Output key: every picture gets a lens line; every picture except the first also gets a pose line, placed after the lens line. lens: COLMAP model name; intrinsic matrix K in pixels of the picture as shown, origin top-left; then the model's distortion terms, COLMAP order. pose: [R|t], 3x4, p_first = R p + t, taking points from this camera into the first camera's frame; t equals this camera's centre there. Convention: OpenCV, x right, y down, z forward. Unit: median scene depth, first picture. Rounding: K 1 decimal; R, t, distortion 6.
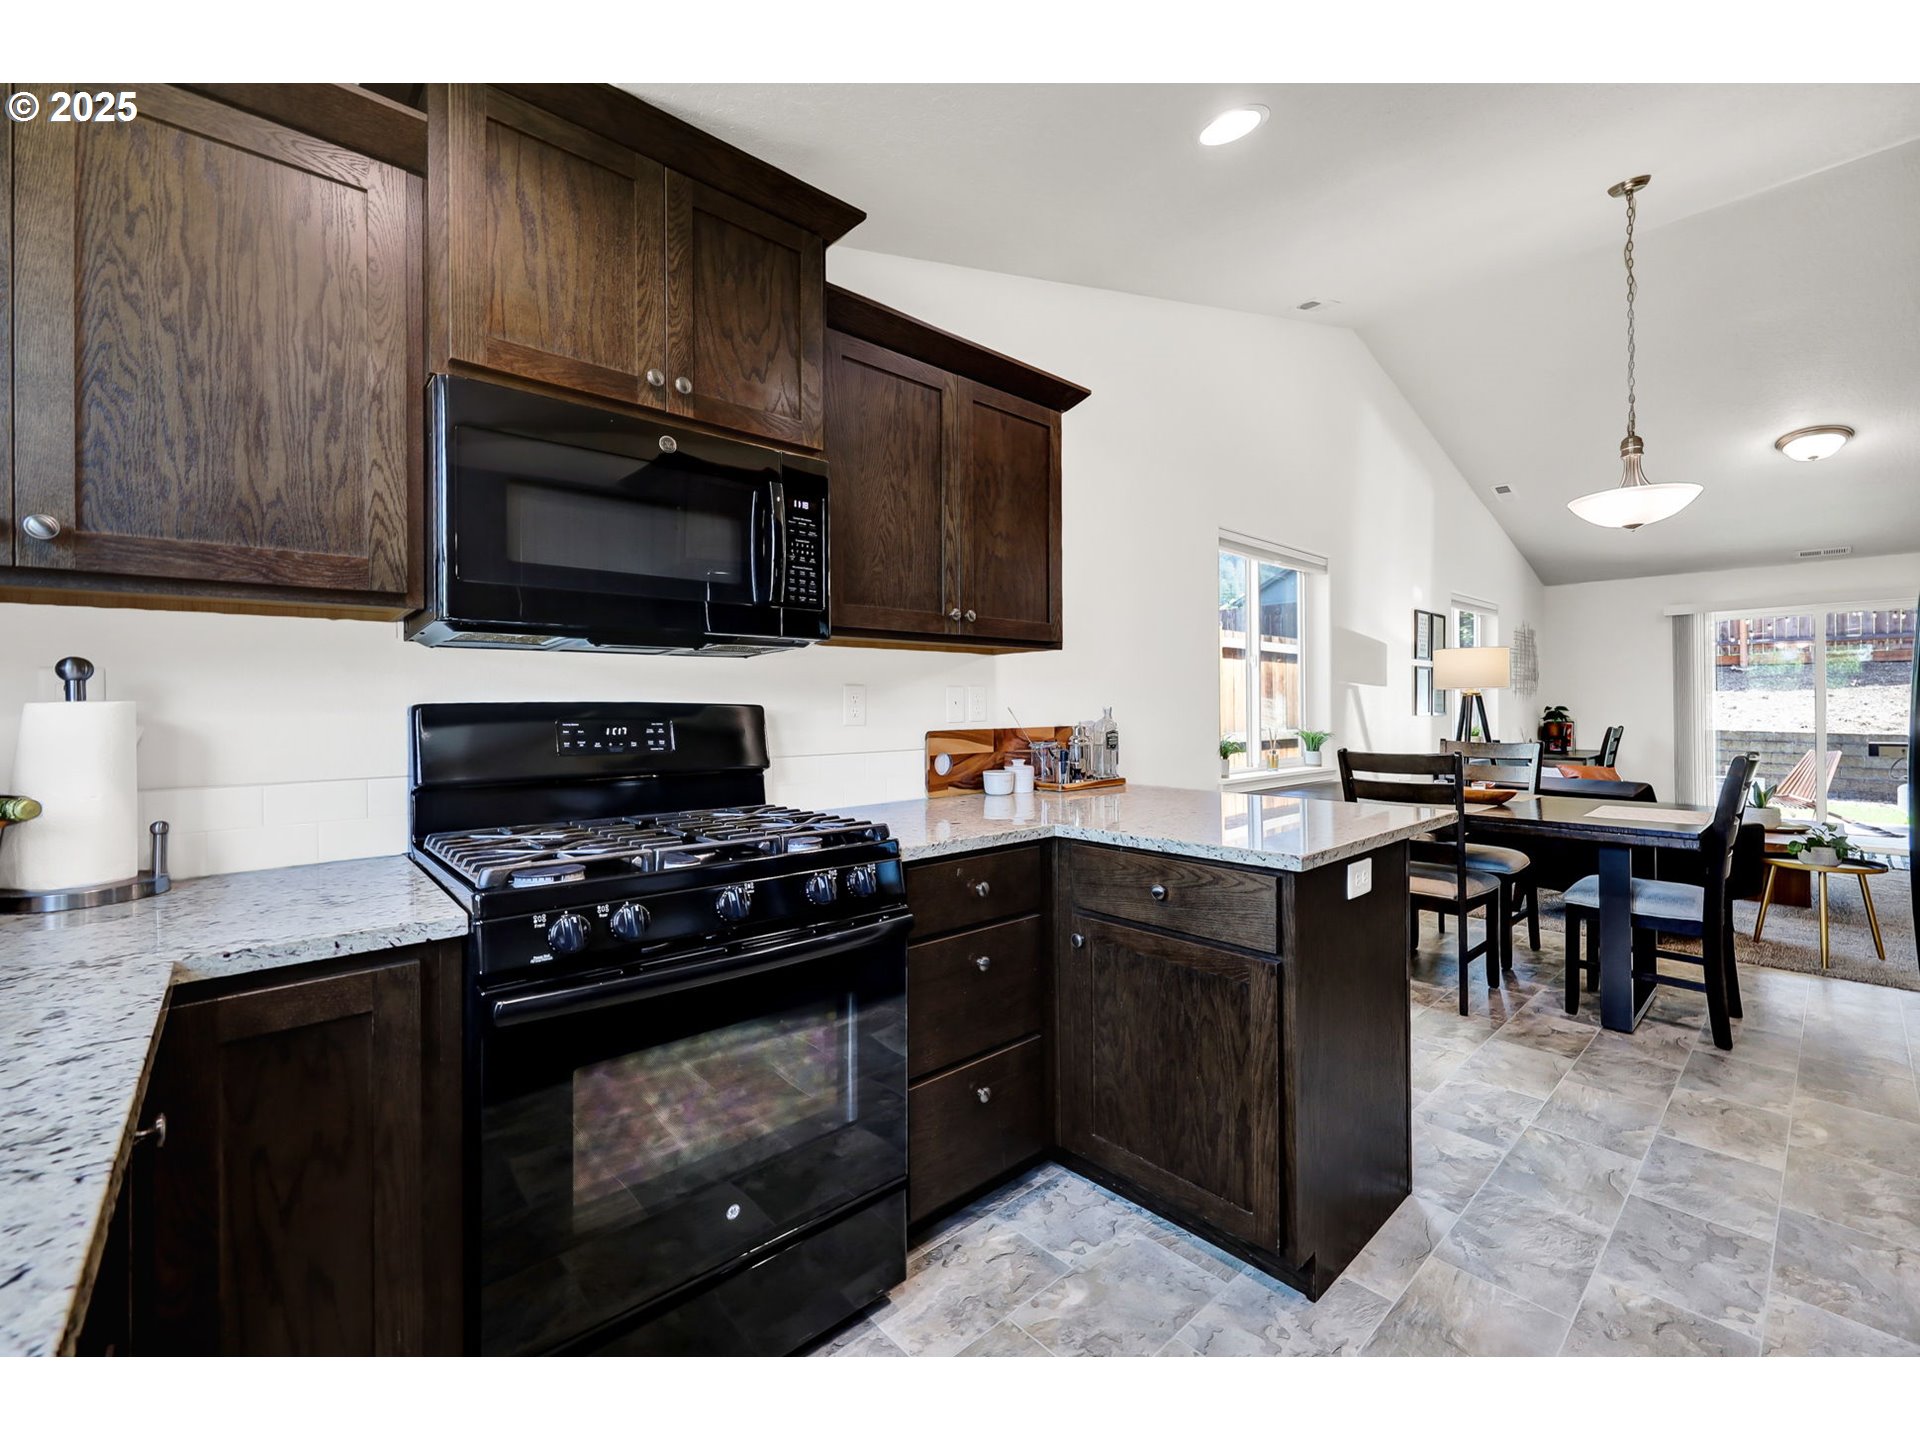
lens RADIAL K [[780.2, 0, 954.0], [0, 780.2, 704.3], [0, 0, 1]] dist [-0.002401, -0.000430]
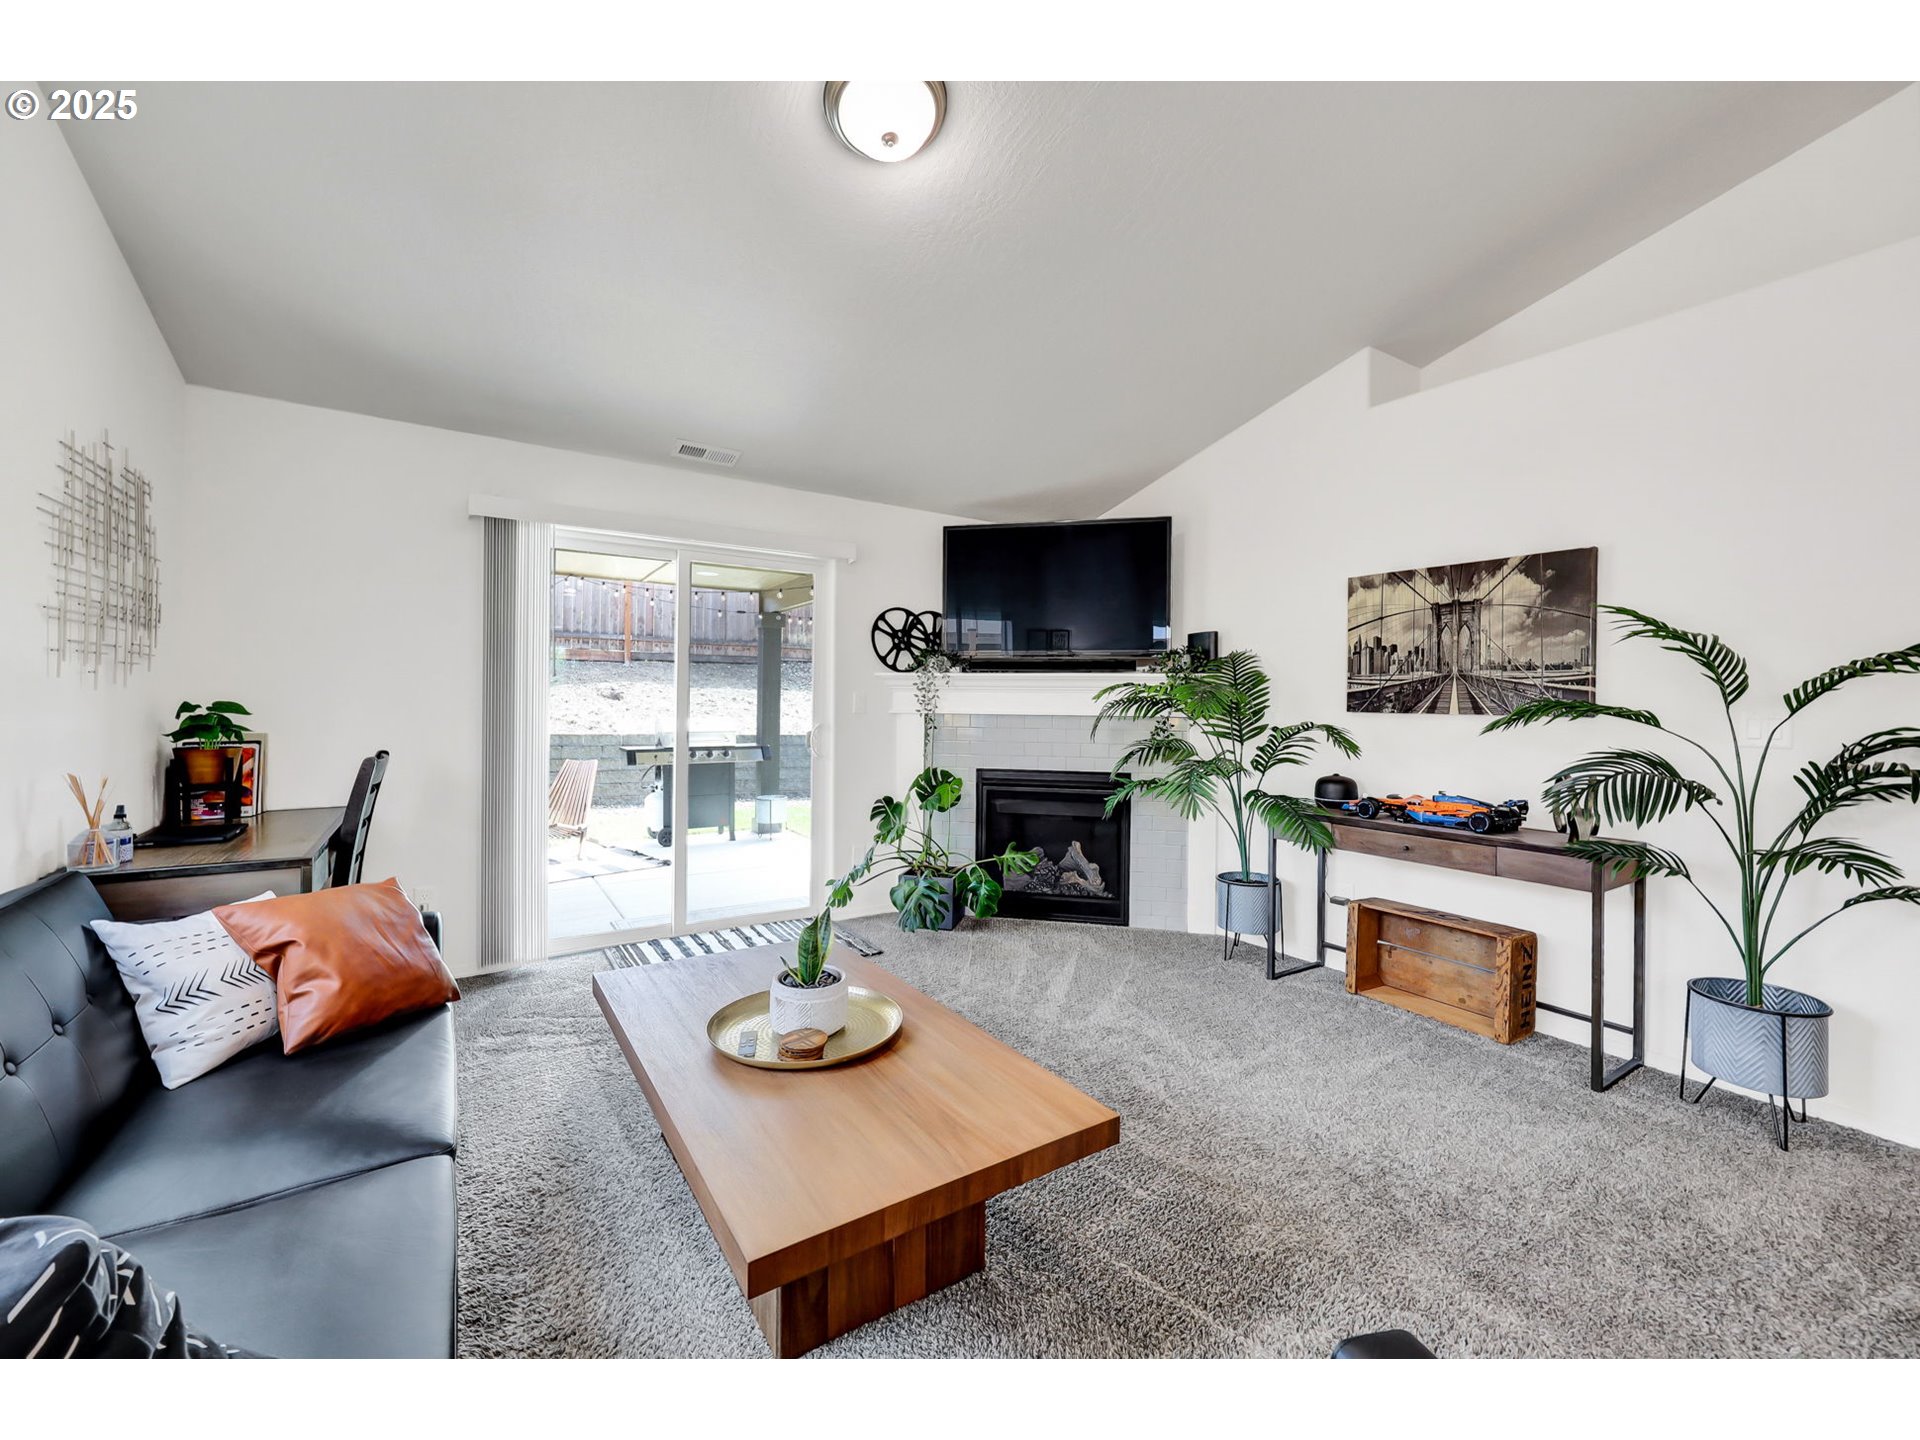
lens RADIAL K [[780.2, 0, 962.7], [0, 780.2, 696.4], [0, 0, 1]] dist [-0.002401, -0.000430]
pose [[0.127444, 0.011033, 0.991784, 1.763150], [-0.012177, 0.999880, -0.009559, -0.003126], [-0.991771, -0.010859, 0.127563, 2.339589]]
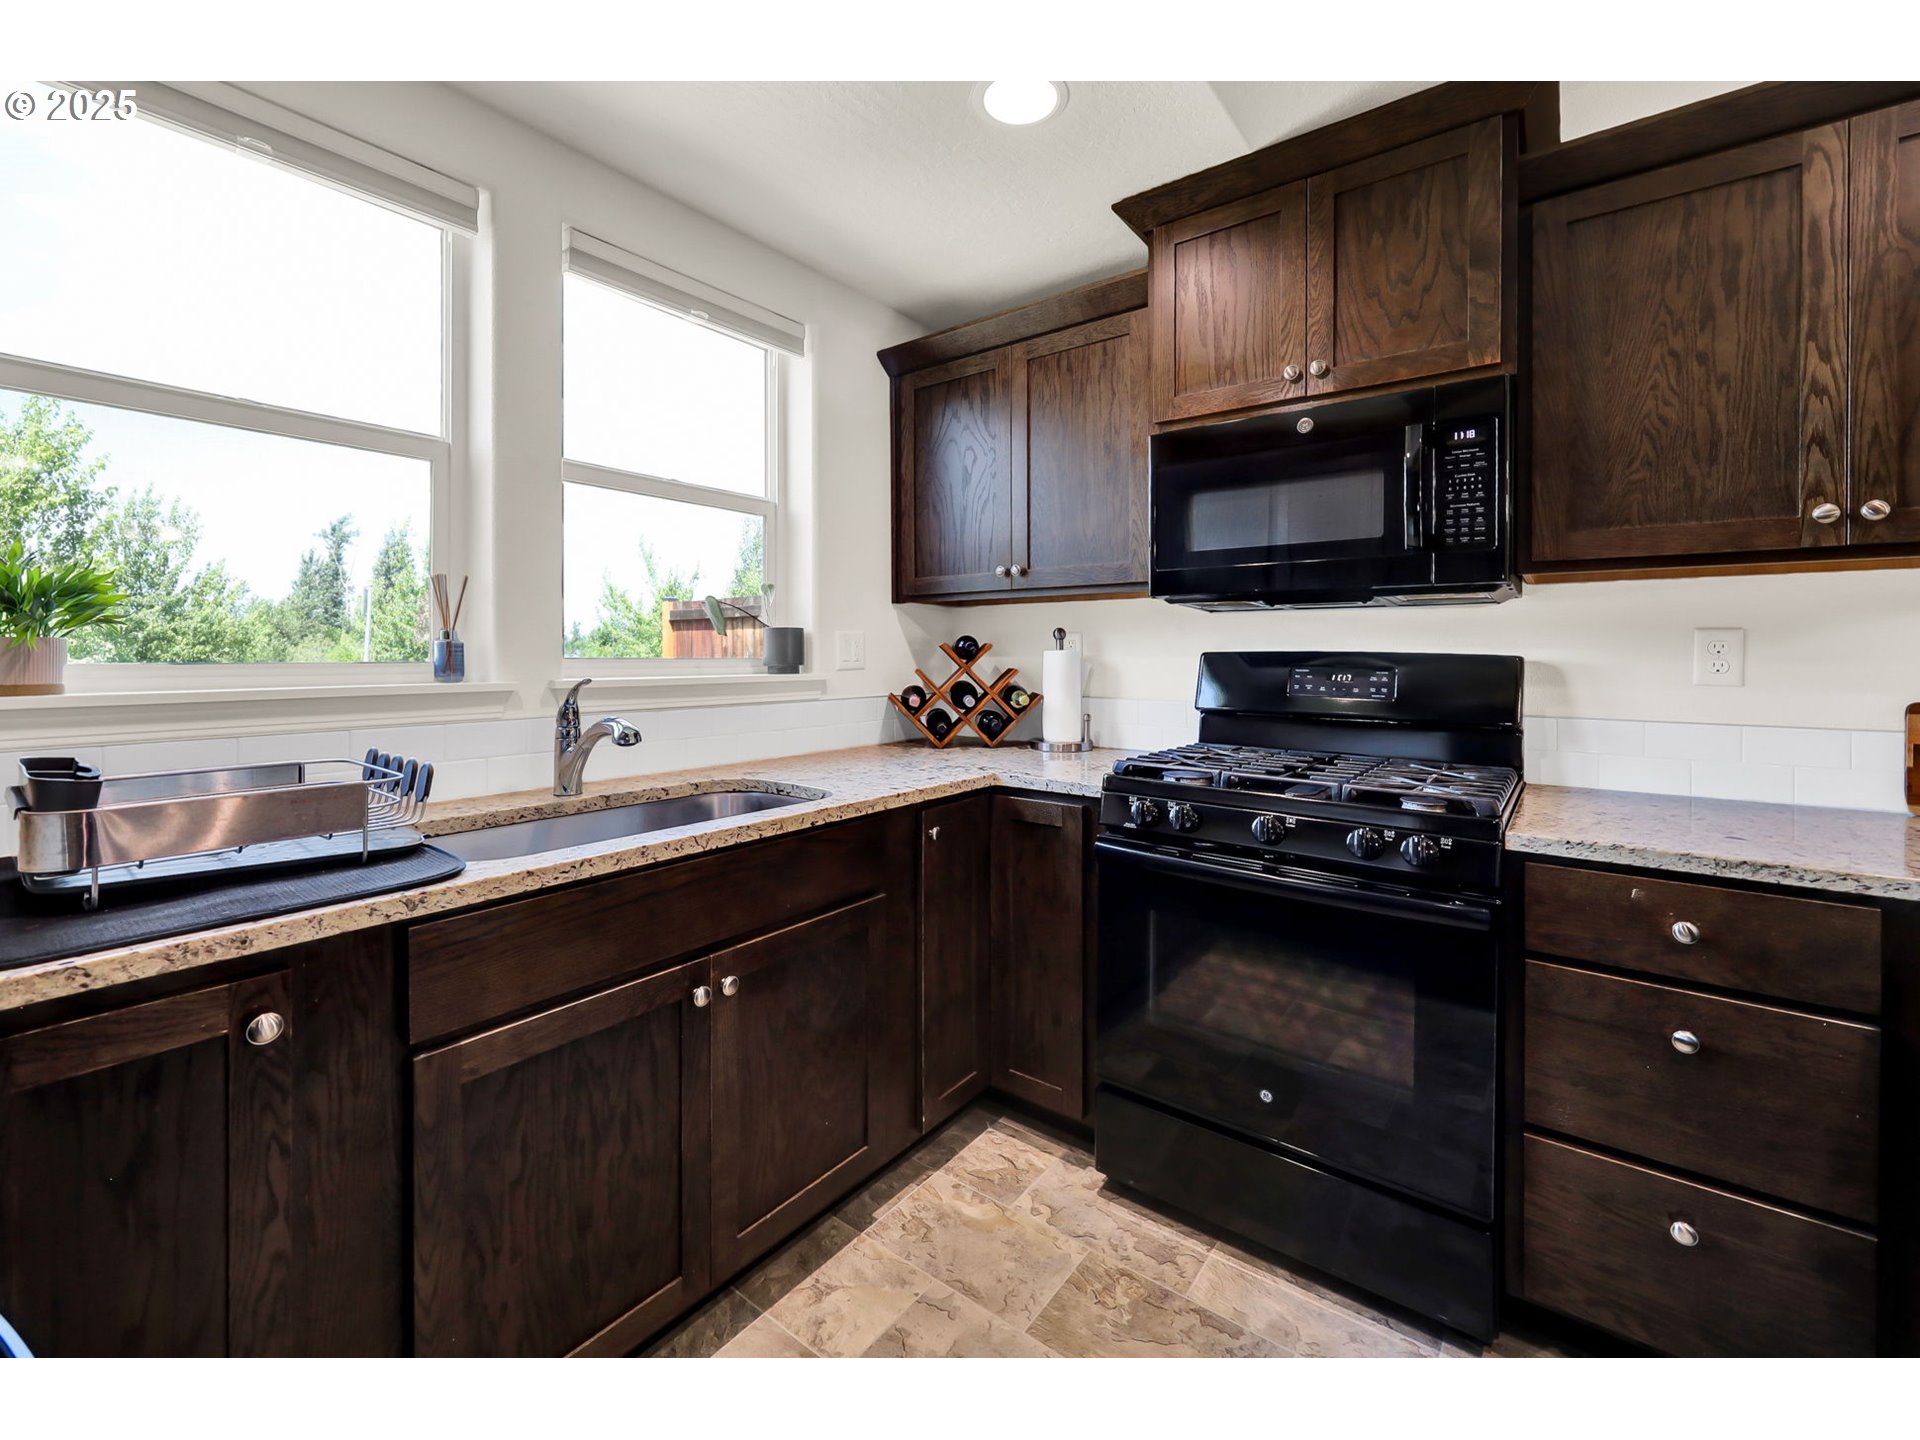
lens RADIAL K [[780.2, 0, 1007.3], [0, 780.2, 661.0], [0, 0, 1]] dist [-0.002401, -0.000430]
pose [[0.231081, 0.020969, -0.972709, 0.510793], [-0.002106, 0.999776, 0.021052, -0.011091], [0.972932, -0.002816, 0.231073, 0.250111]]
